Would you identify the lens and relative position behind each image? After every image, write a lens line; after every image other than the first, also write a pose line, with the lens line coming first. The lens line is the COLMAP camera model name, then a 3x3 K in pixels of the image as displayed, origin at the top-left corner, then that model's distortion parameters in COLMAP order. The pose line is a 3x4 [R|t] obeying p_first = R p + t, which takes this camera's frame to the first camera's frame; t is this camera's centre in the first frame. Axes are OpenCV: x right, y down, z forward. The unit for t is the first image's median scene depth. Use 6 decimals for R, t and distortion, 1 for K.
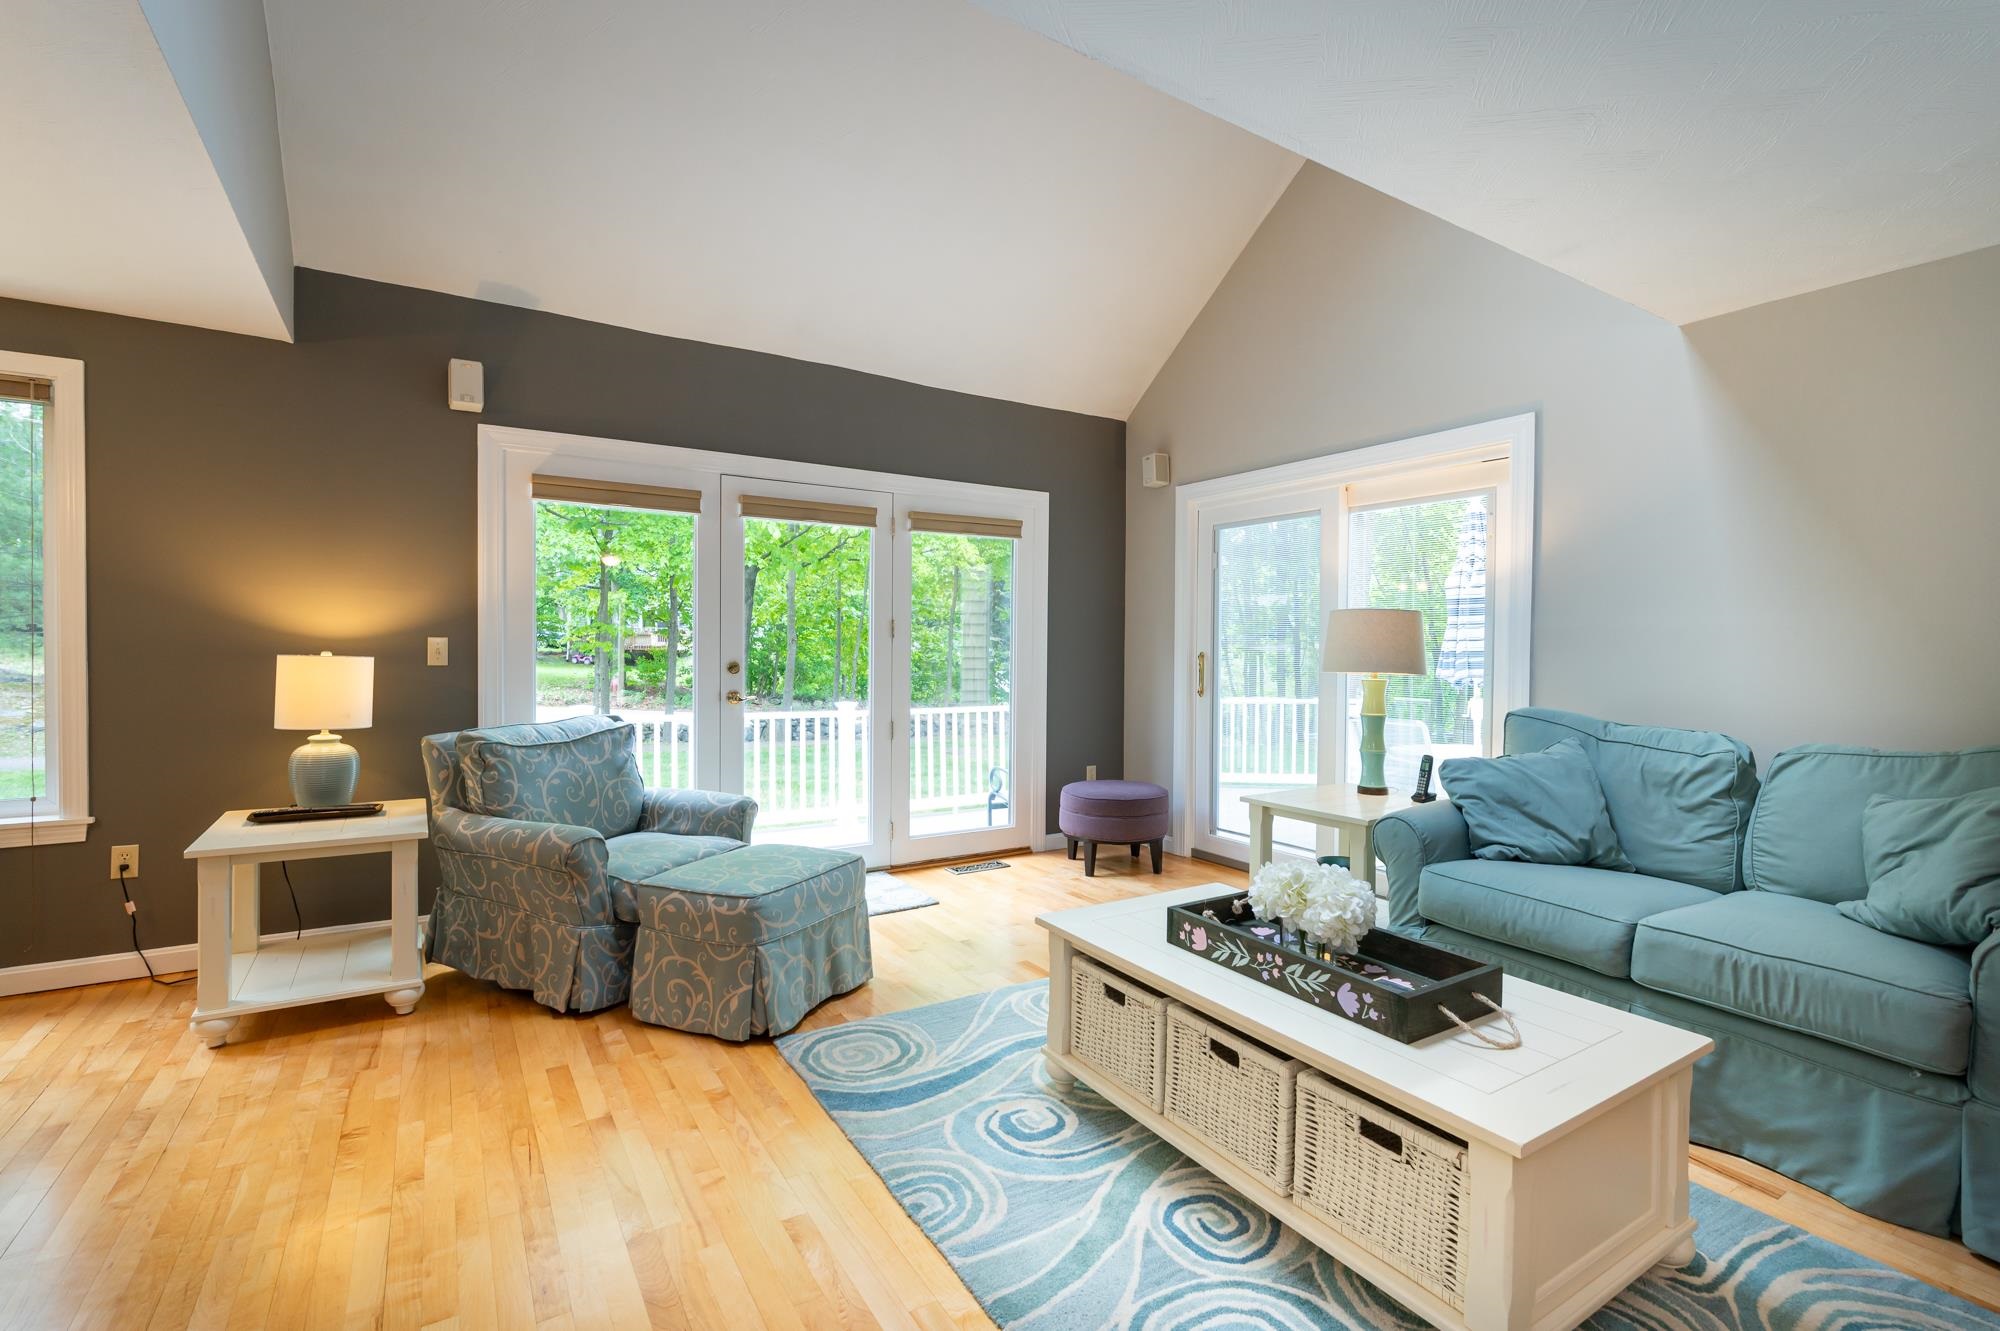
lens RADIAL K [[898.7, 0, 1000.0], [0, 898.7, 665.5], [0, 0, 1]] dist [-0.000869, -0.000093]
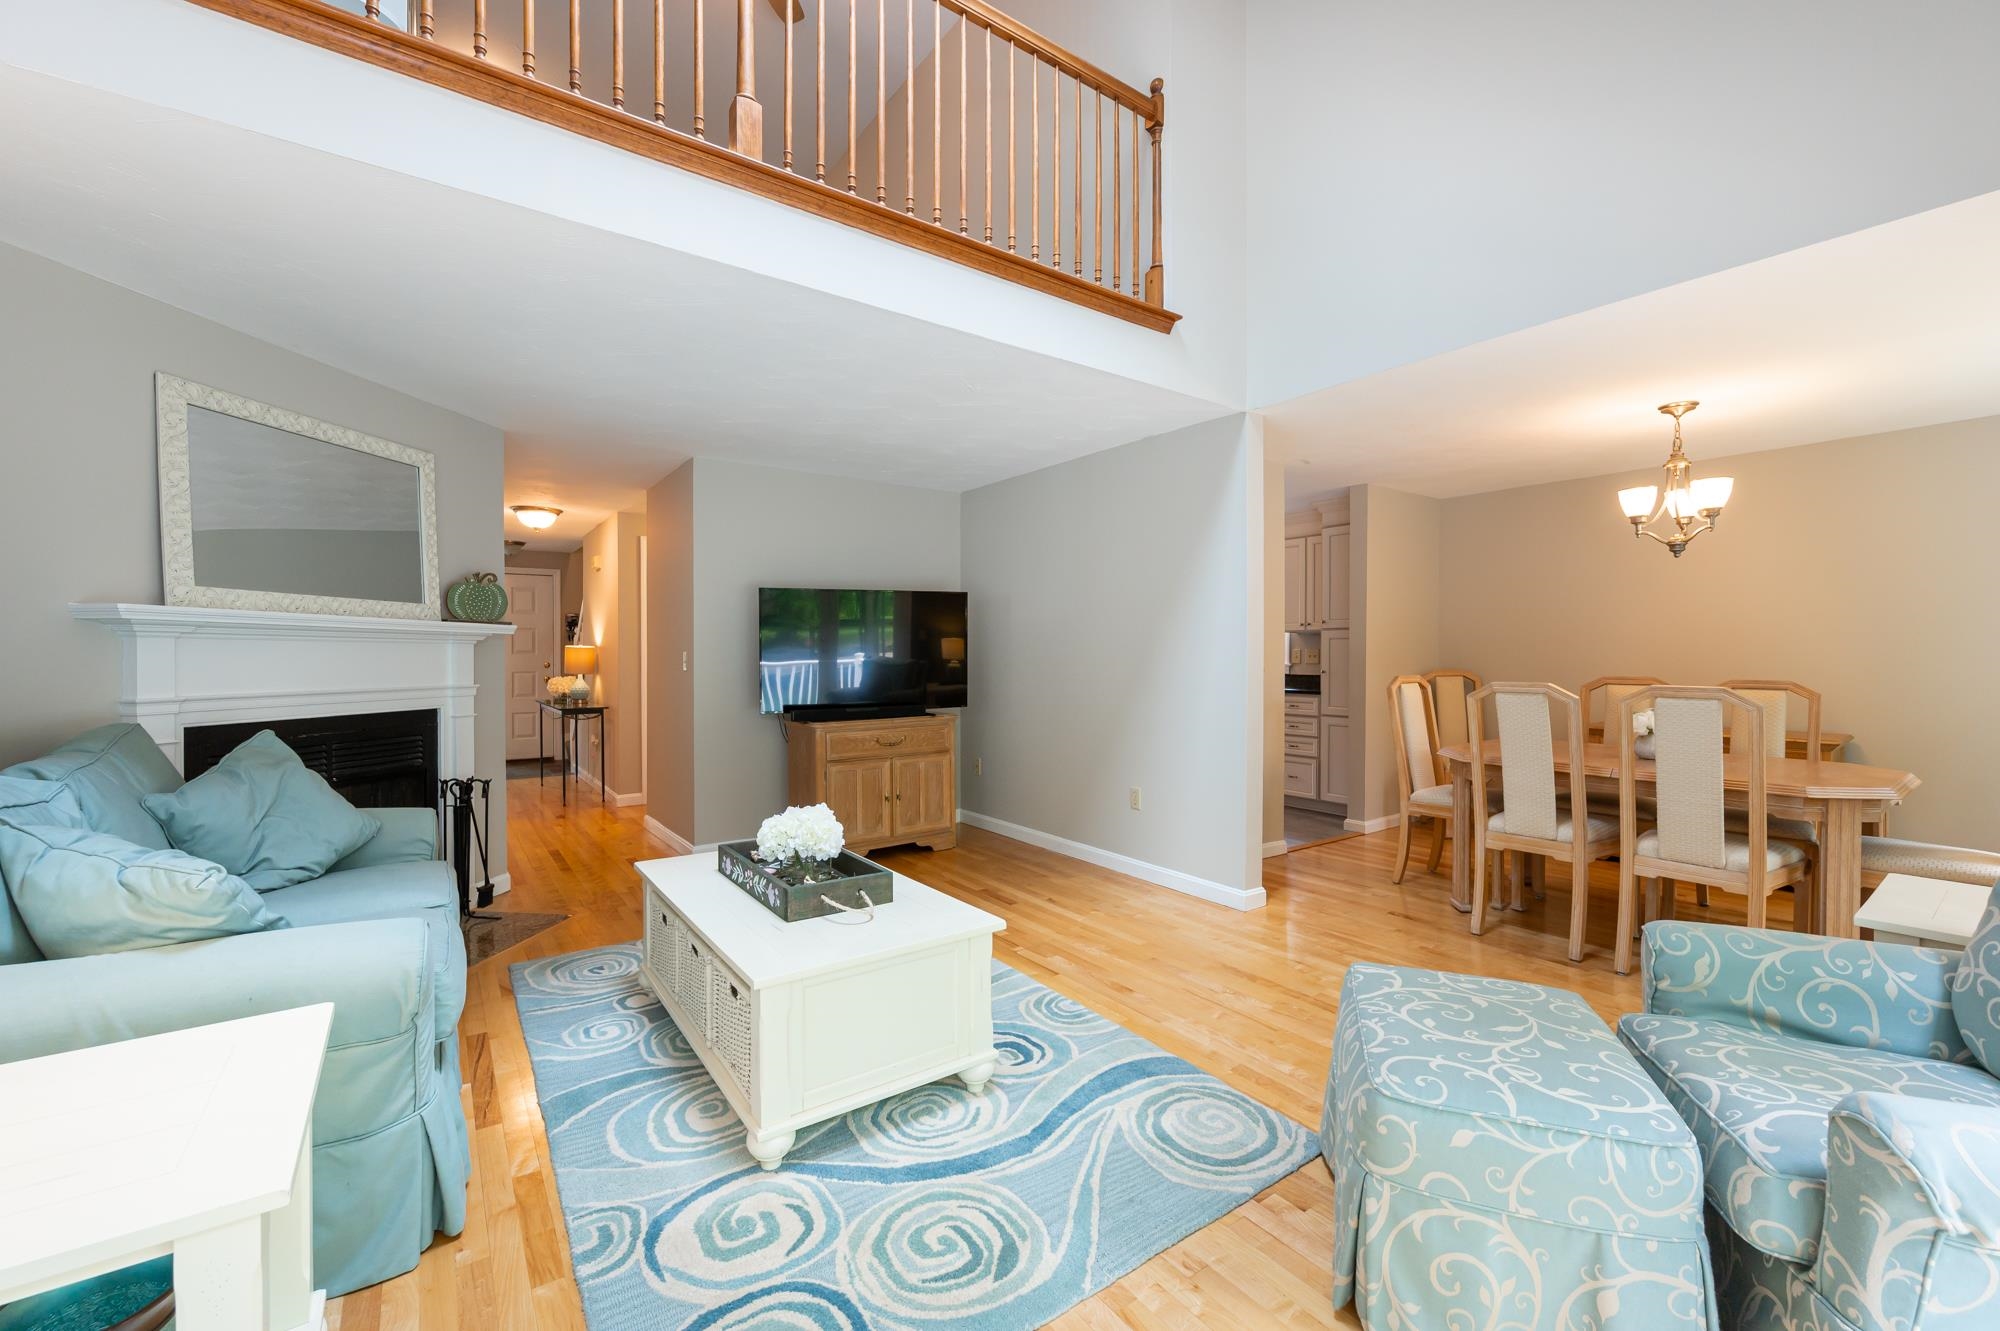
lens RADIAL K [[805.7, 0, 1000.0], [0, 805.7, 665.5], [0, 0, 1]] dist [-0.007657, -0.000071]
pose [[-0.997925, -0.007581, -0.063938, 0.120996], [-0.009702, 0.999411, 0.032920, -0.039632], [0.063651, 0.033472, -0.997411, 2.169615]]
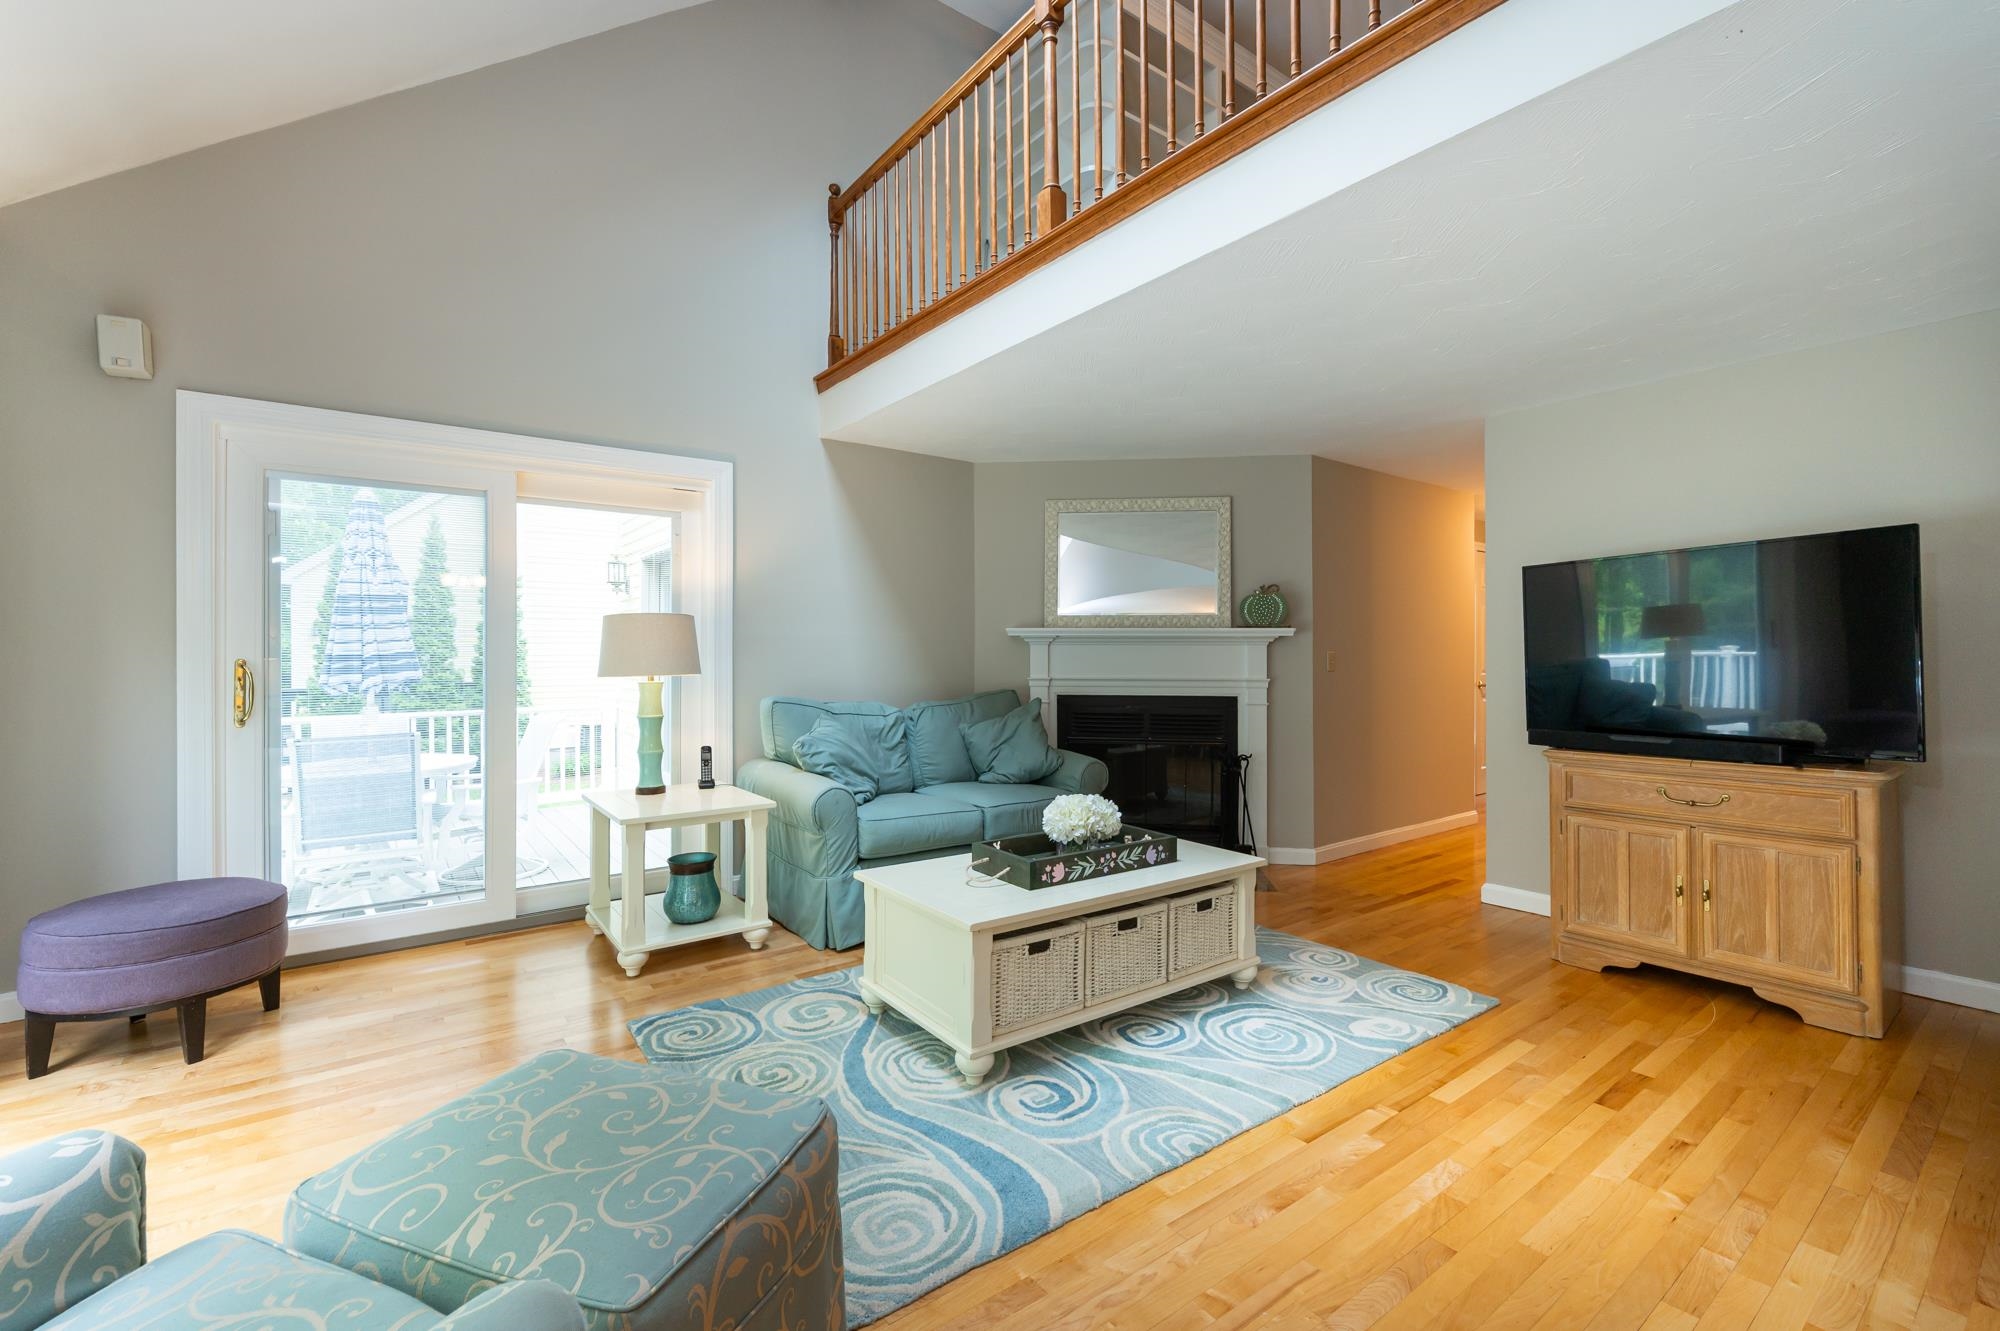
lens RADIAL K [[849.0, 0, 1000.0], [0, 849.0, 658.7], [0, 0, 1]] dist [0.008047, 0.000019]
pose [[-0.074275, -0.013746, 0.997143, -1.029708], [0.021958, 0.999640, 0.015416, -0.031849], [-0.996996, 0.023040, -0.073946, 1.187176]]
